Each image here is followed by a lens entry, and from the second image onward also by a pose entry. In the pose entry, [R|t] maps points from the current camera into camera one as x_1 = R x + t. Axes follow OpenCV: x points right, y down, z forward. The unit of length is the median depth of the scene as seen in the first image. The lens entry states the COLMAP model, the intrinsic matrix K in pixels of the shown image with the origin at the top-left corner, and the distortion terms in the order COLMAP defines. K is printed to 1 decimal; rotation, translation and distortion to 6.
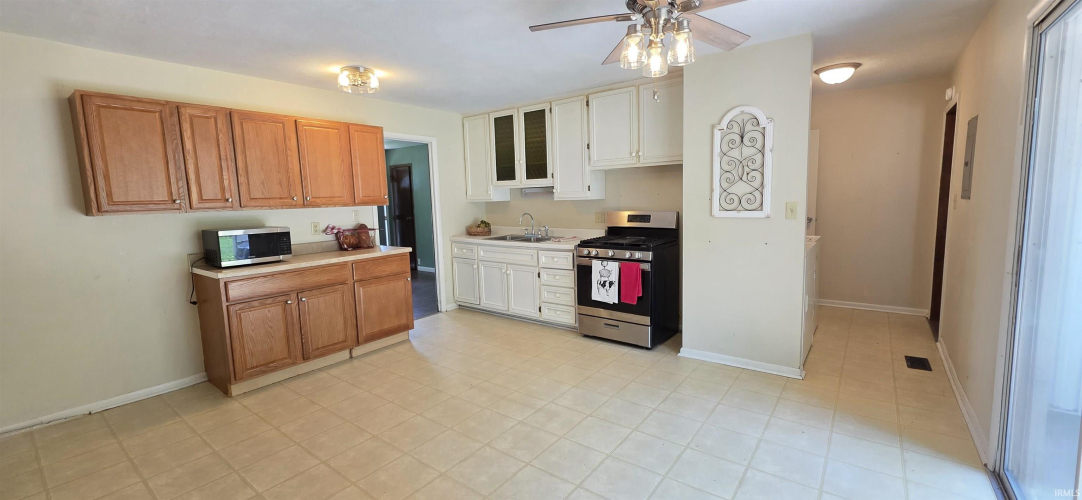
lens RADIAL K [[431.8, 0, 542.5], [0, 431.8, 245.1], [0, 0, 1]] dist [0.002425, -0.000091]
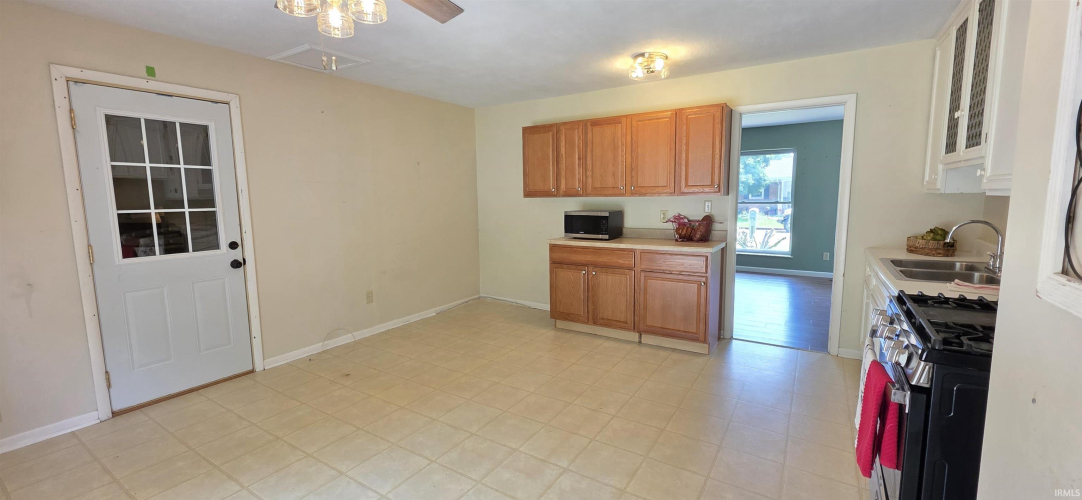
lens RADIAL K [[431.8, 0, 541.8], [0, 431.8, 250.5], [0, 0, 1]] dist [0.002425, -0.000091]
pose [[0.083815, 0.159109, -0.983697, 0.571991], [-0.098038, 0.983698, 0.150756, -0.098226], [0.991647, 0.083804, 0.098047, 0.704640]]
